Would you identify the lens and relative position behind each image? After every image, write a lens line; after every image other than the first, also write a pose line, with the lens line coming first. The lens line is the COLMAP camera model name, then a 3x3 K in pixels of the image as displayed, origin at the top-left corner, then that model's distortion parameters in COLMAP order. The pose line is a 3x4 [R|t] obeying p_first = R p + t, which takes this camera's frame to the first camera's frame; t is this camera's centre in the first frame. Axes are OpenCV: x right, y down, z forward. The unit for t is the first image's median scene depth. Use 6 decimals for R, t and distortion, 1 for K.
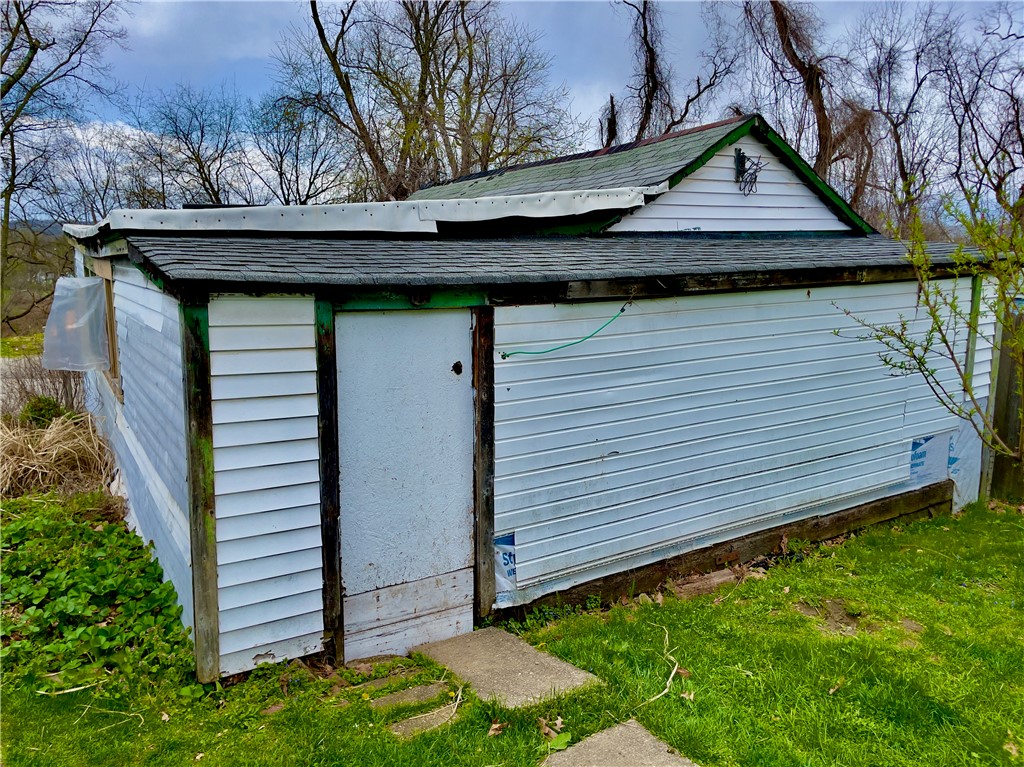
lens RADIAL K [[779.2, 0, 501.9], [0, 779.2, 380.8], [0, 0, 1]] dist [0.098229, -0.133305]
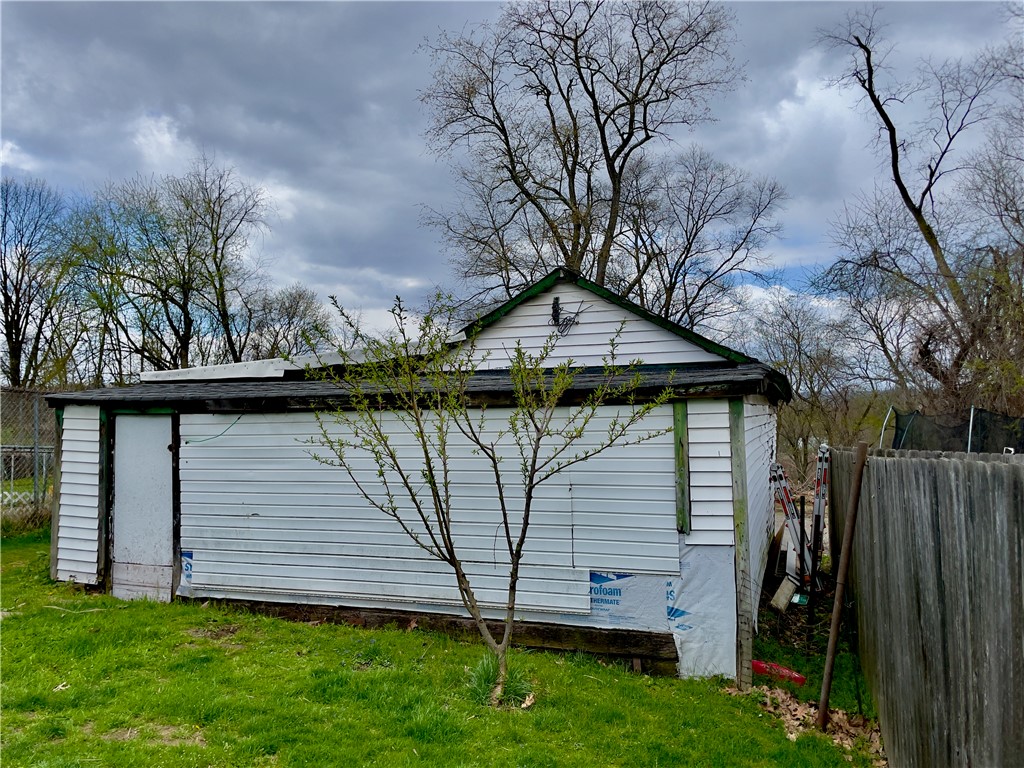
lens RADIAL K [[779.2, 0, 501.9], [0, 779.2, 381.3], [0, 0, 1]] dist [0.098229, -0.133305]
pose [[0.624115, -0.036125, -0.780497, 1.480639], [-0.125804, 0.981251, -0.146015, 0.001899], [0.771138, 0.189320, 0.607868, 0.355737]]
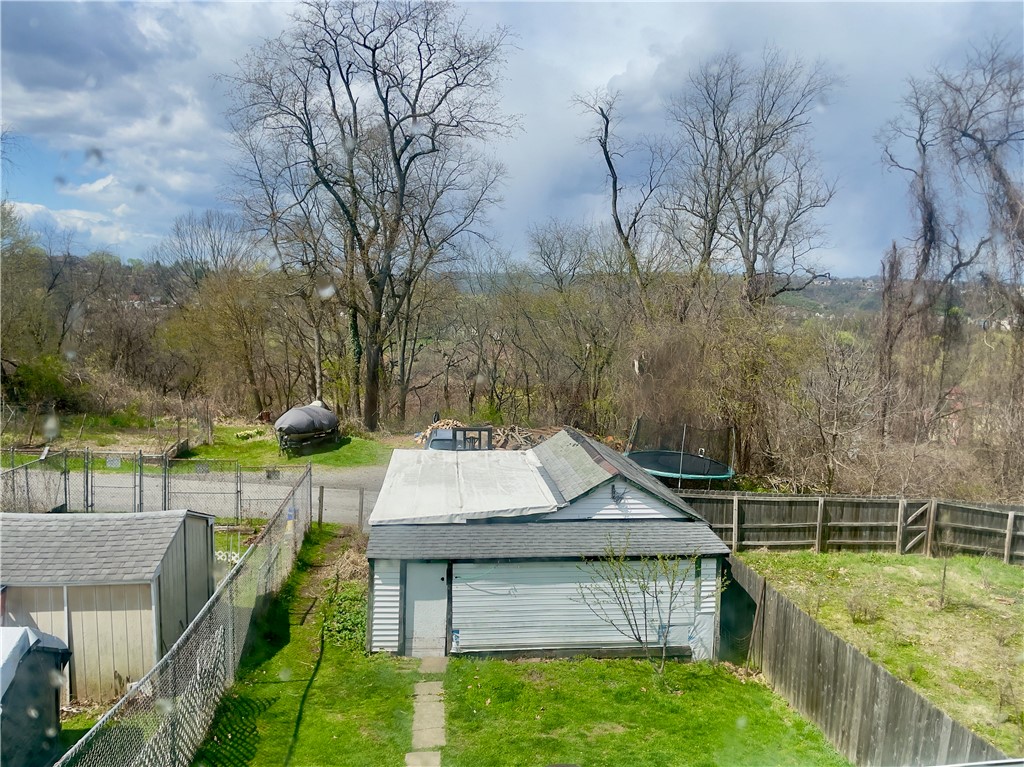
lens RADIAL K [[769.2, 0, 506.0], [0, 769.2, 385.1], [0, 0, 1]] dist [0.091470, -0.131677]
pose [[0.896068, 0.070943, -0.438212, 1.316194], [-0.098973, 0.994227, -0.041426, -0.608575], [0.432743, 0.080491, 0.897917, -1.640762]]
